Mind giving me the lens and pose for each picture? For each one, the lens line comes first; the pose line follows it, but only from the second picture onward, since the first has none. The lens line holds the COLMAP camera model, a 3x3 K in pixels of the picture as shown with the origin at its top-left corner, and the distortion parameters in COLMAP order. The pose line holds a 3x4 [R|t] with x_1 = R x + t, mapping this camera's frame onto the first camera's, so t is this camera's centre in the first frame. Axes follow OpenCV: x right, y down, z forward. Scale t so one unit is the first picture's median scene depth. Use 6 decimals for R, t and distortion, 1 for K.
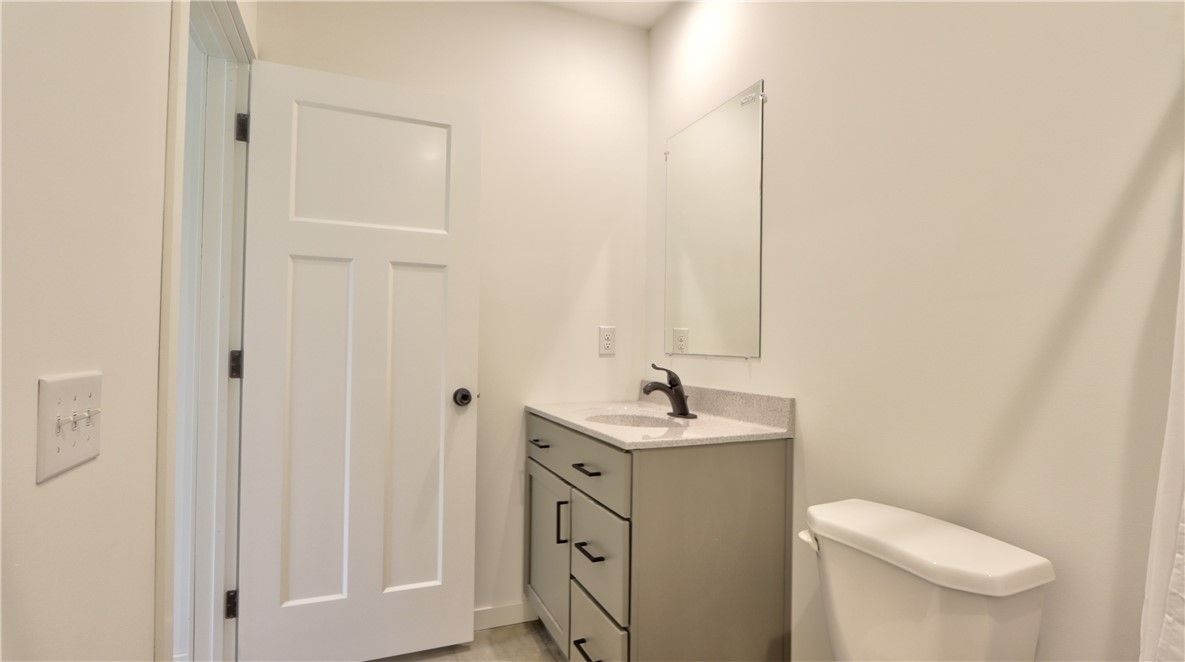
lens RADIAL K [[557.5, 0, 592.5], [0, 557.5, 331.0], [0, 0, 1]] dist [-0.002772, -0.000099]
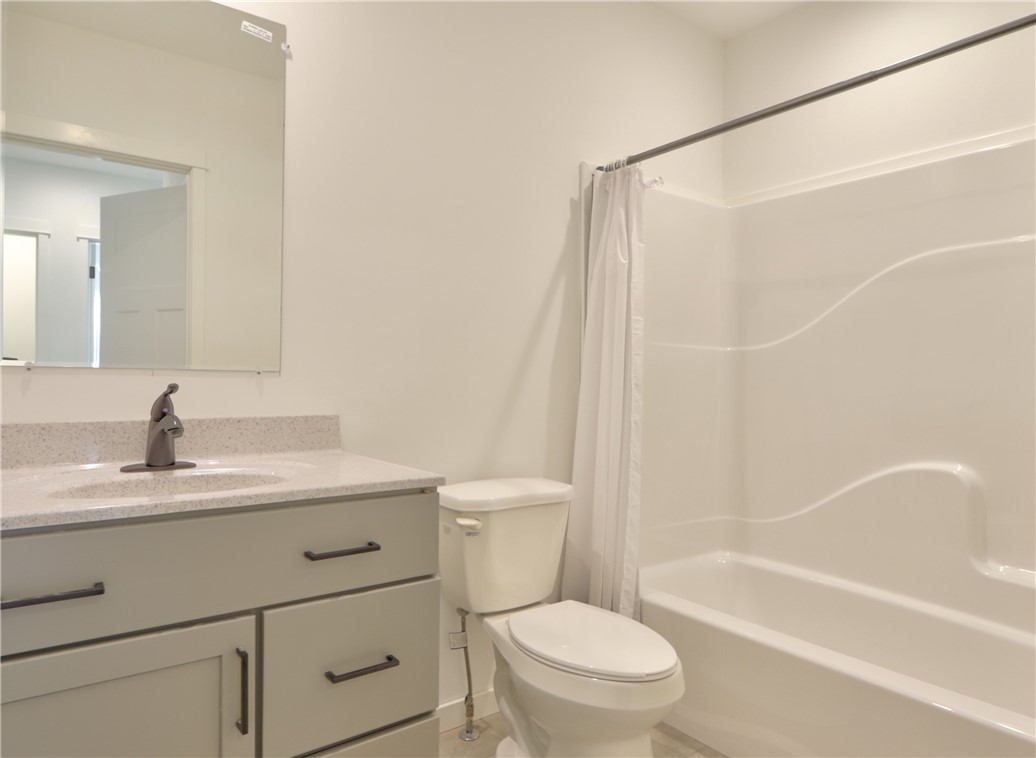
lens RADIAL K [[660.3, 0, 518.0], [0, 660.3, 379.0], [0, 0, 1]] dist [-0.001489, -0.000326]
pose [[-0.231626, -0.009864, 0.972755, -0.718473], [-0.032481, 0.999469, 0.002401, 0.043037], [-0.972263, -0.031040, -0.231824, 0.871390]]
